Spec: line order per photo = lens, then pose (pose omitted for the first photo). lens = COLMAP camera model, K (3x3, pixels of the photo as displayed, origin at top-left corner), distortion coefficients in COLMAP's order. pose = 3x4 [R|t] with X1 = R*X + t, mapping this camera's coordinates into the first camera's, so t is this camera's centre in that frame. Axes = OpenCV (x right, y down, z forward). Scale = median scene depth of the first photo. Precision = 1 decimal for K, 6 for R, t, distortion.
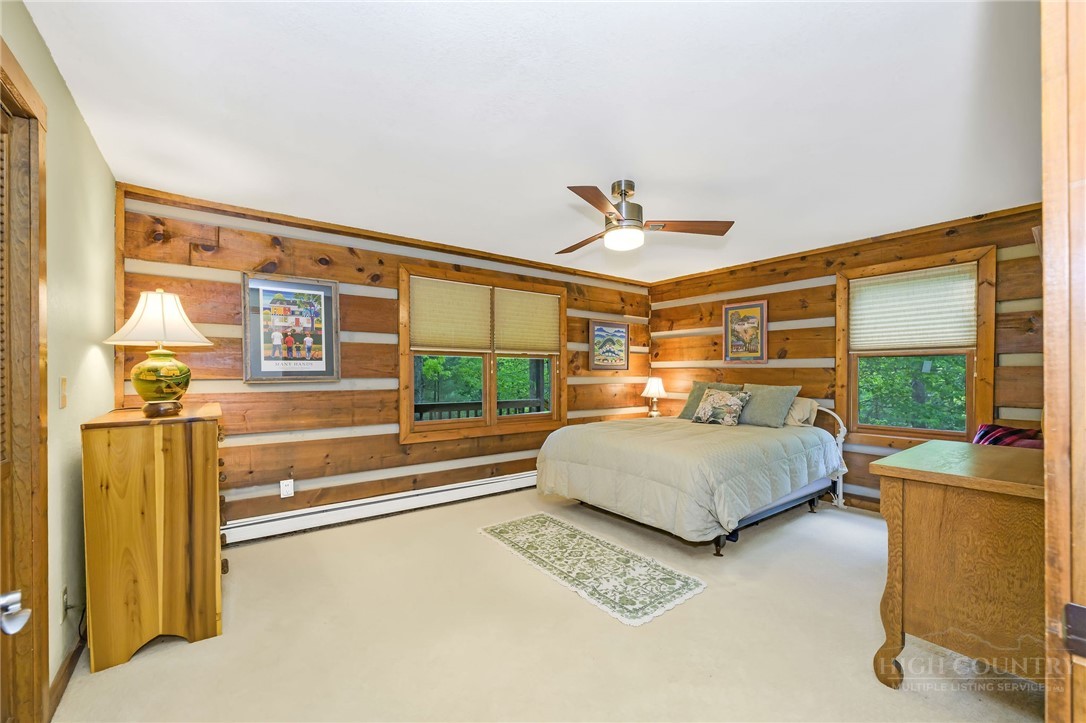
lens RADIAL K [[432.2, 0, 555.2], [0, 432.2, 377.7], [0, 0, 1]] dist [0.000144, 0.000011]
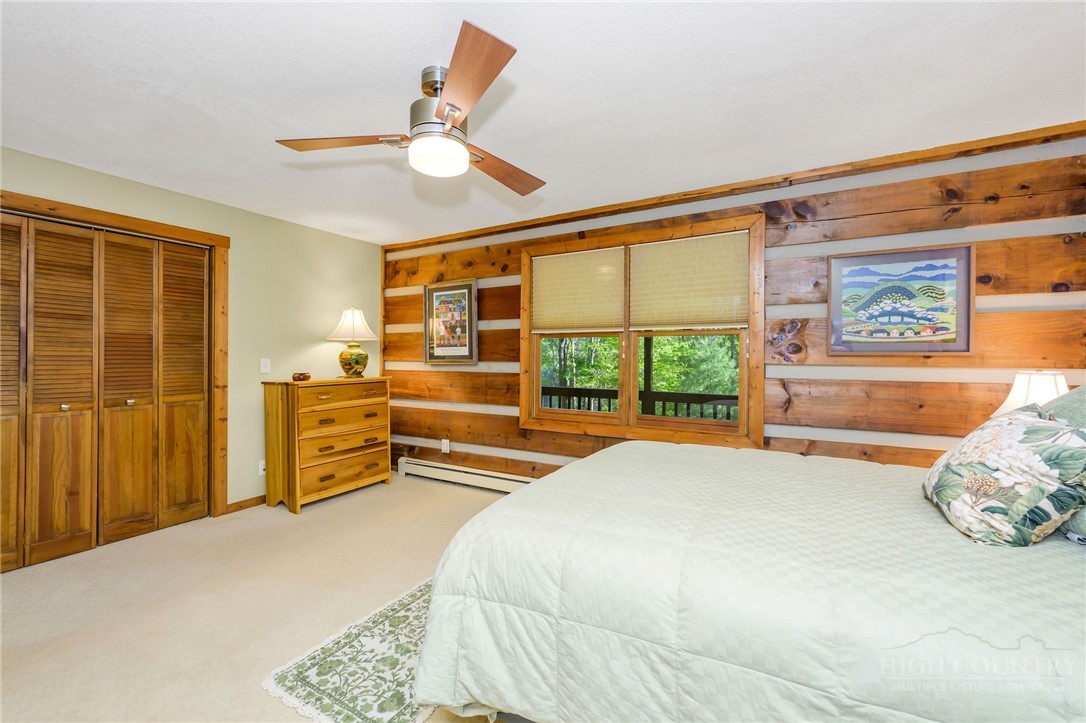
lens RADIAL K [[449.8, 0, 552.3], [0, 449.8, 362.4], [0, 0, 1]] dist [-0.001194, -0.000222]
pose [[0.380775, 0.012139, -0.924588, 0.684505], [-0.014208, 0.999873, 0.007277, -0.008036], [0.924558, 0.010365, 0.380899, 0.715710]]
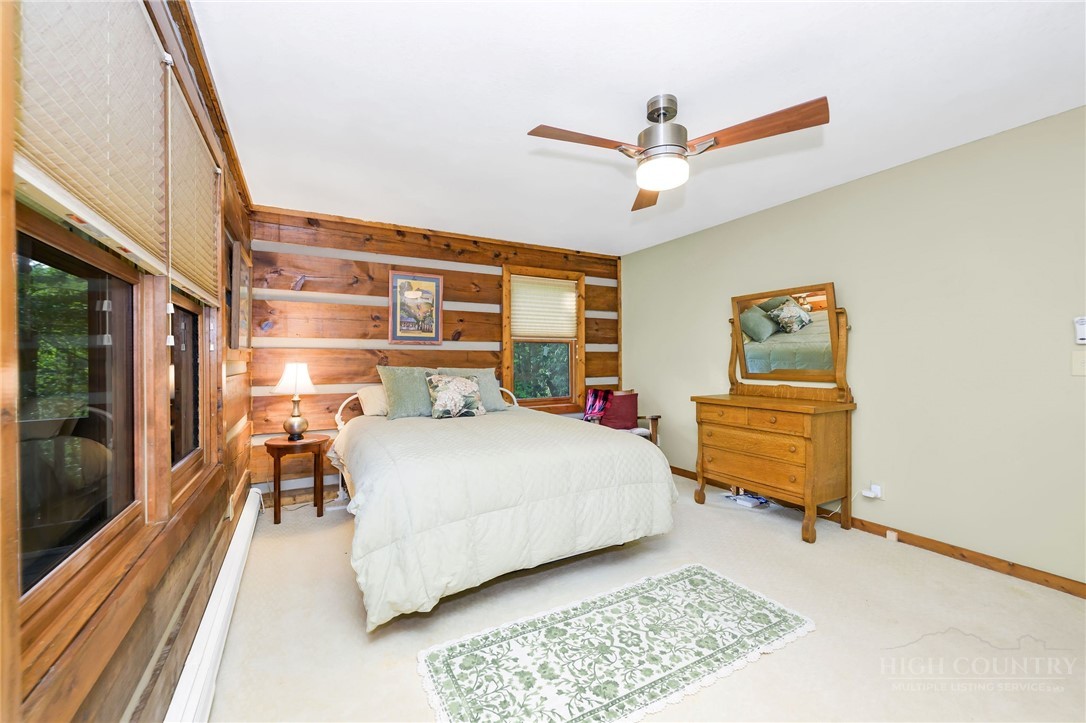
lens RADIAL K [[426.8, 0, 541.6], [0, 426.8, 359.2], [0, 0, 1]] dist [-0.000247, 0.000120]
pose [[0.164822, 0.001424, 0.986322, -0.493695], [0.016162, 0.999861, -0.004145, 0.004974], [-0.986191, 0.016625, 0.164776, 0.865724]]
